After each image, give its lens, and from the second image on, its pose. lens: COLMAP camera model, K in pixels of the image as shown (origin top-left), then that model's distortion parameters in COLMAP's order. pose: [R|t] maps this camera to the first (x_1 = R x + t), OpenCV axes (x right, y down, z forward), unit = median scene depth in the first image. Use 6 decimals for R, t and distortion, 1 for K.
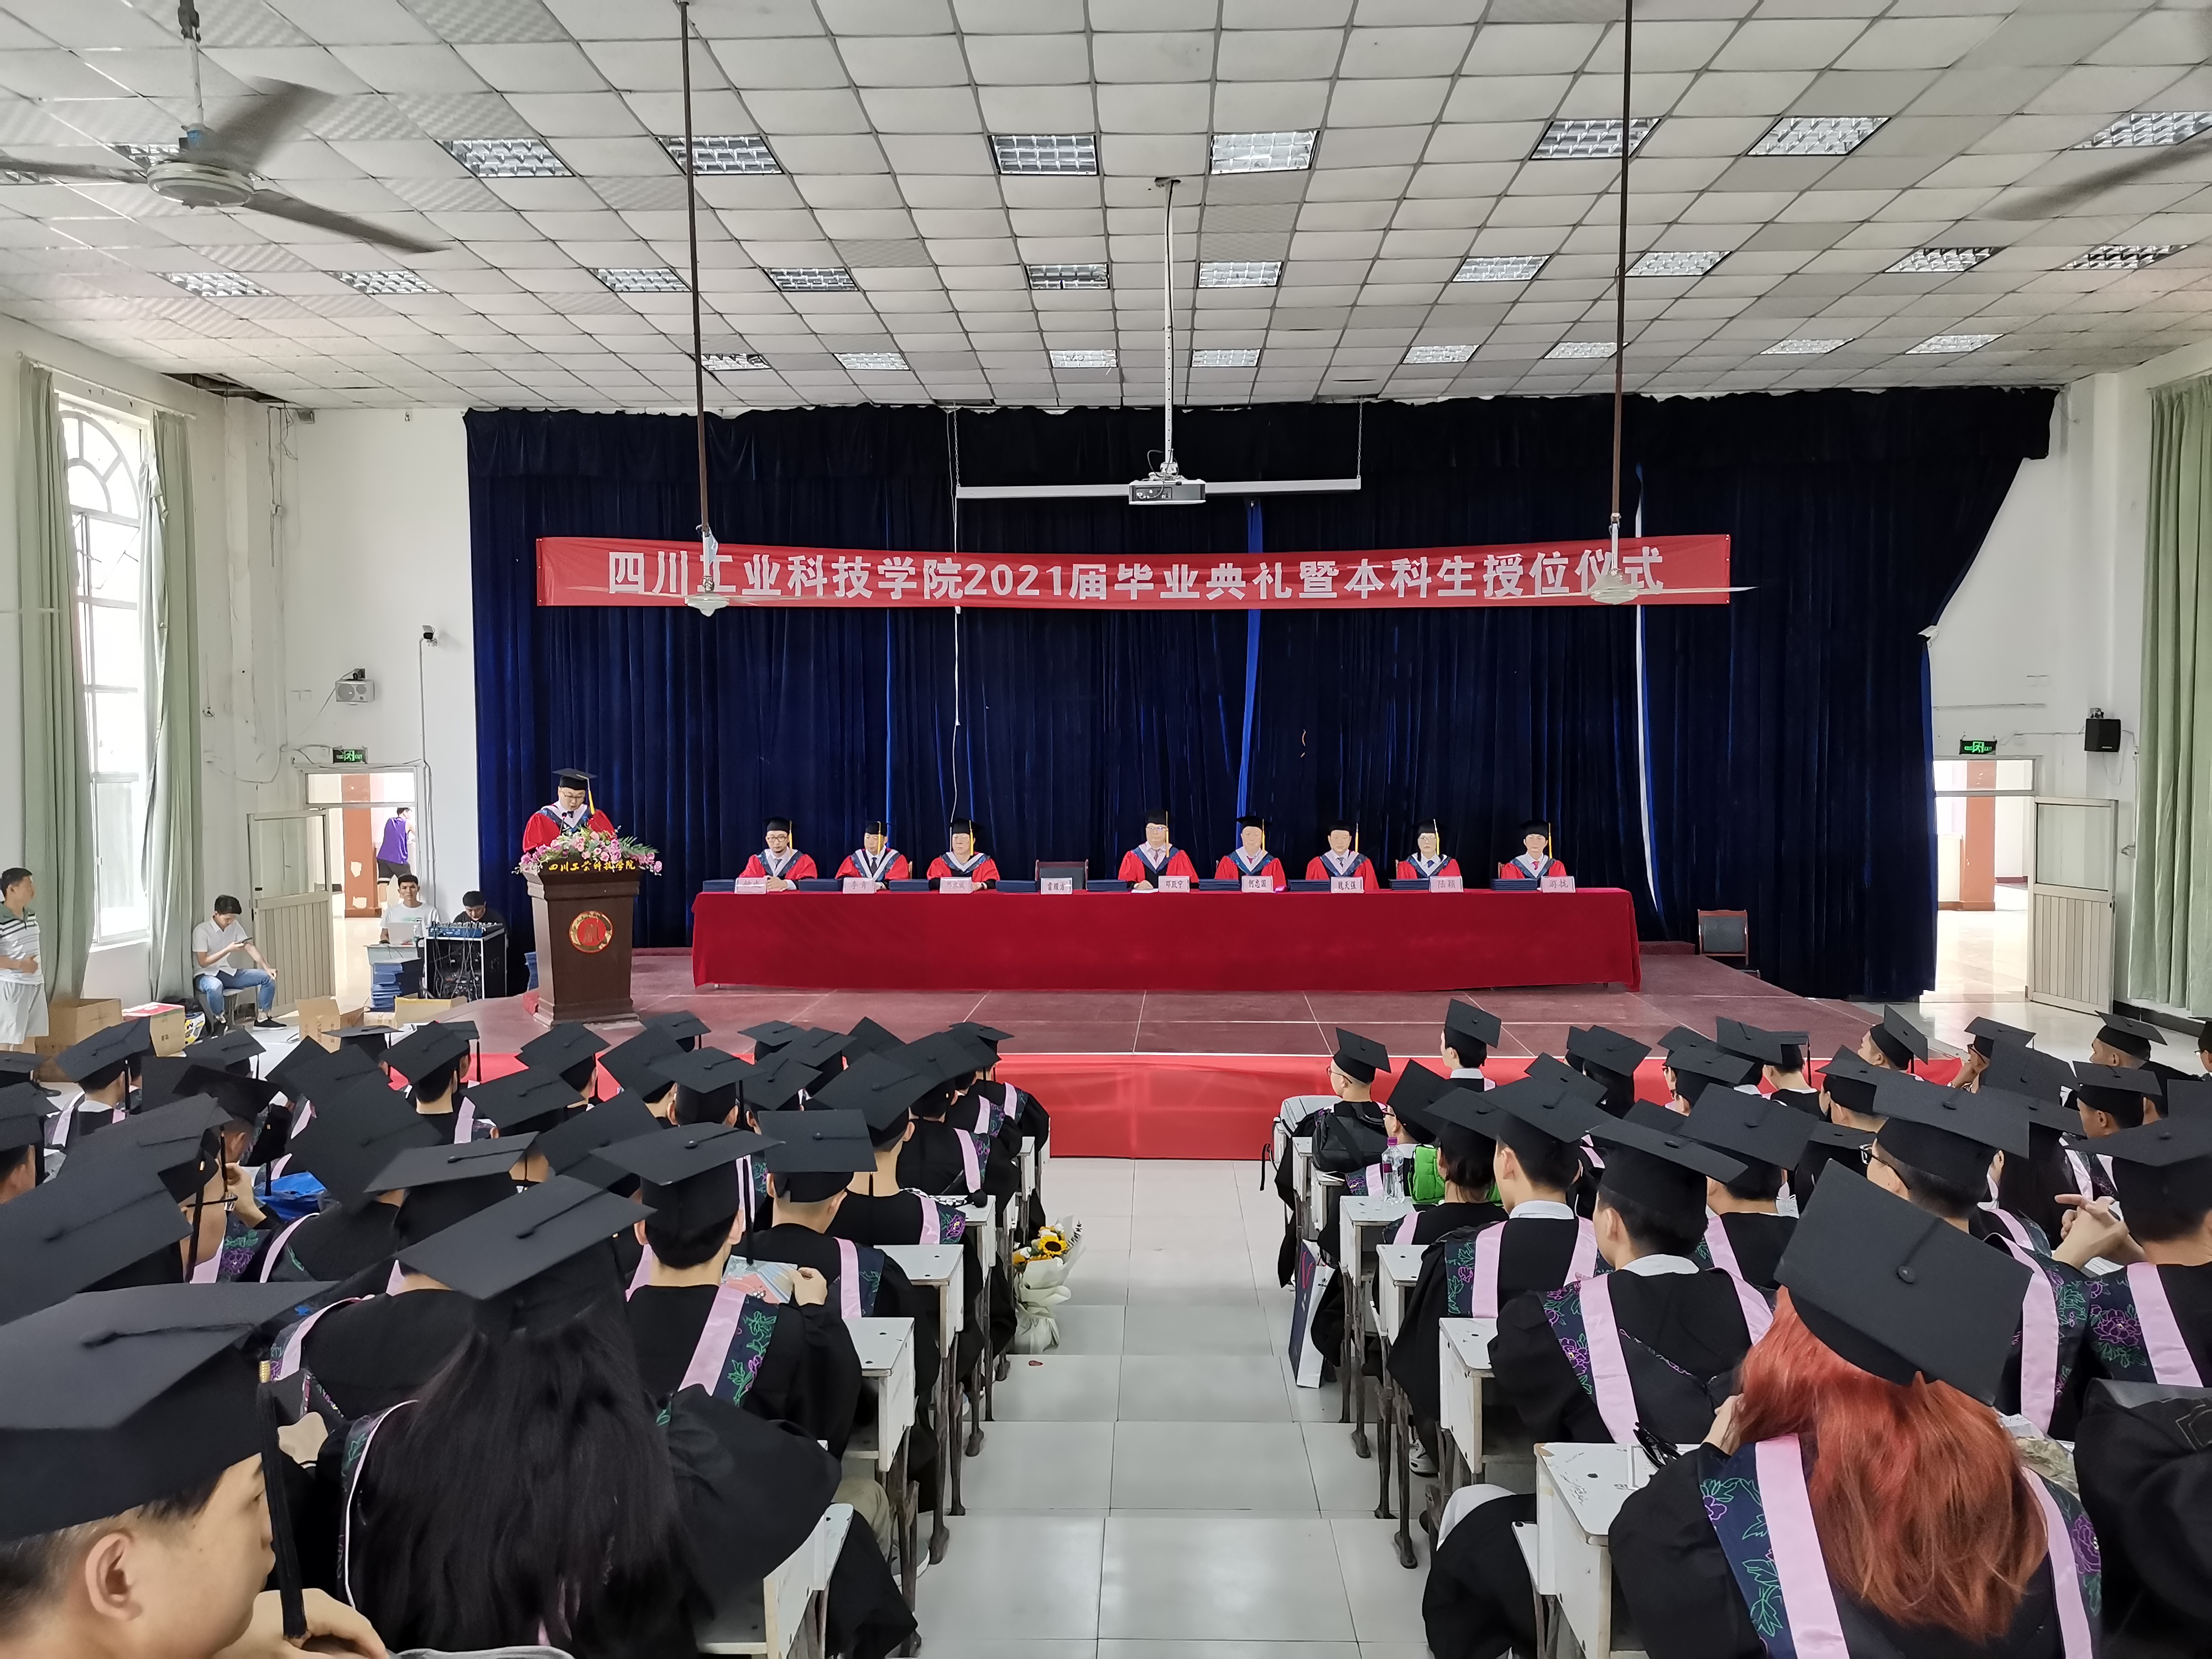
lens RADIAL K [[1658.5, 0, 1107.3], [0, 1658.5, 832.0], [0, 0, 1]] dist [0.048701, -0.025802]
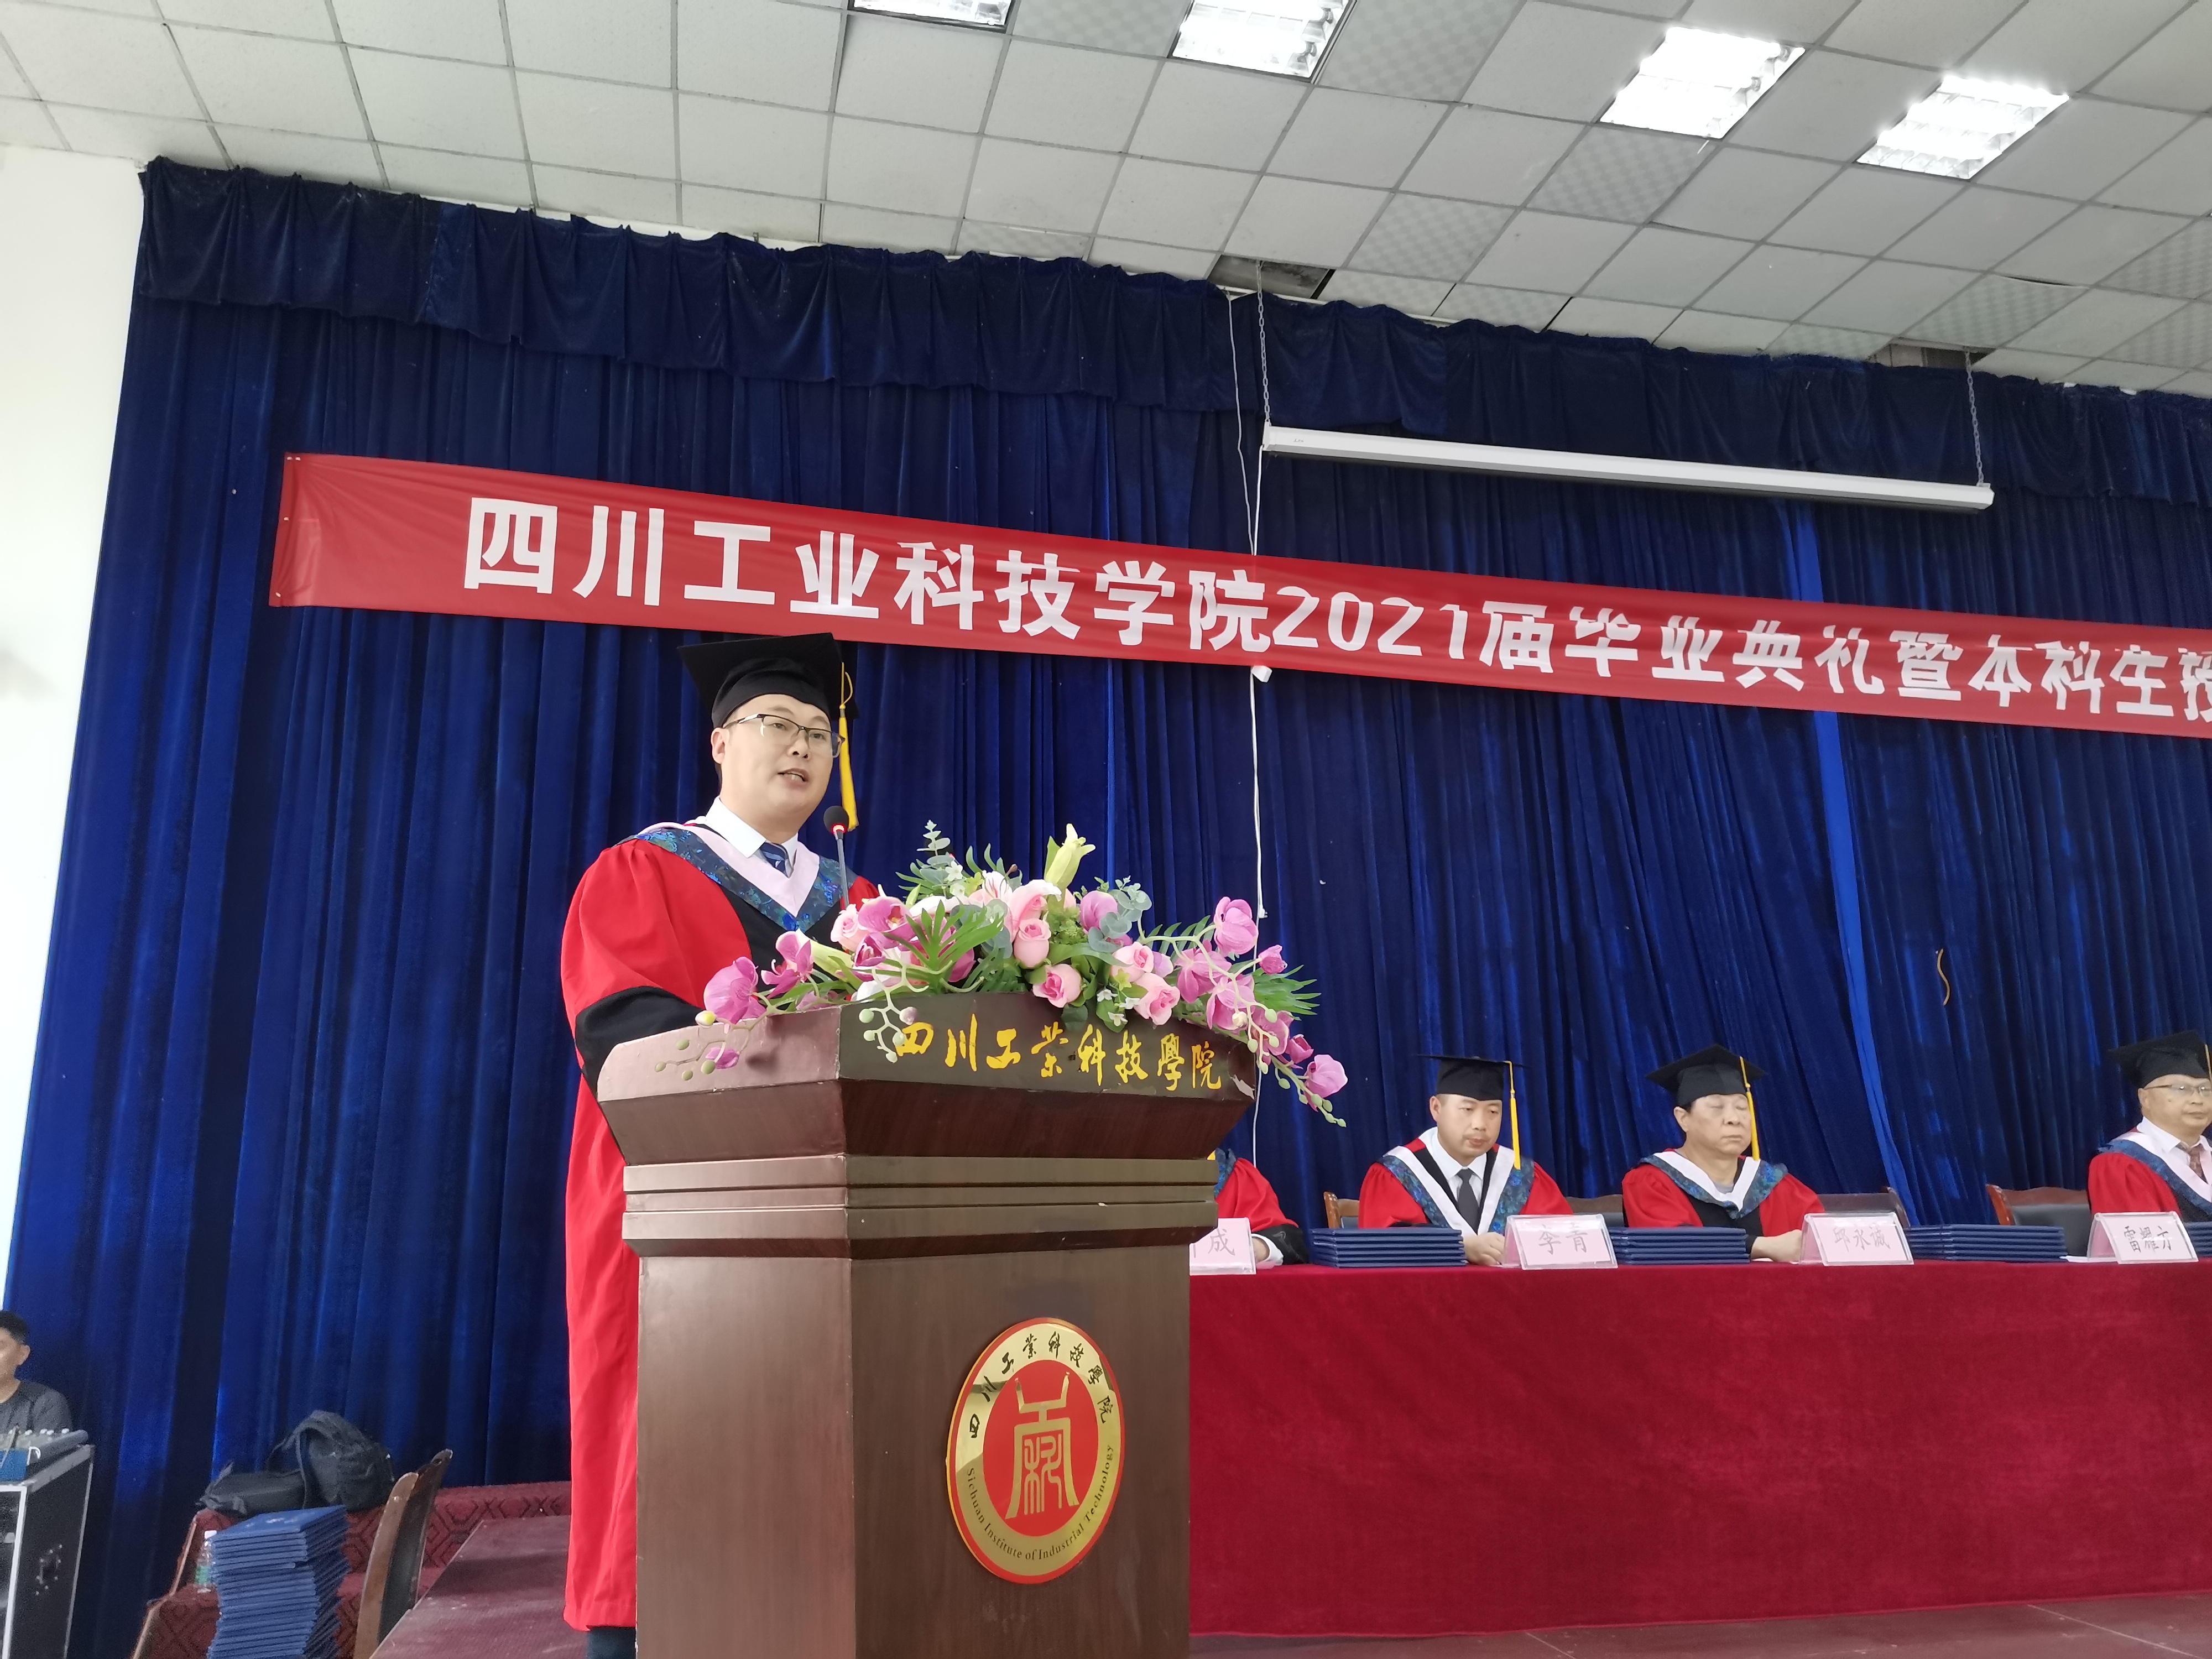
lens RADIAL K [[1658.5, 0, 1108.0], [0, 1658.5, 823.7], [0, 0, 1]] dist [0.048701, -0.025802]
pose [[0.965307, 0.053366, 0.255606, -0.249998], [0.017231, 0.963741, -0.266283, 0.031232], [-0.260548, 0.261450, 0.929386, 0.587347]]
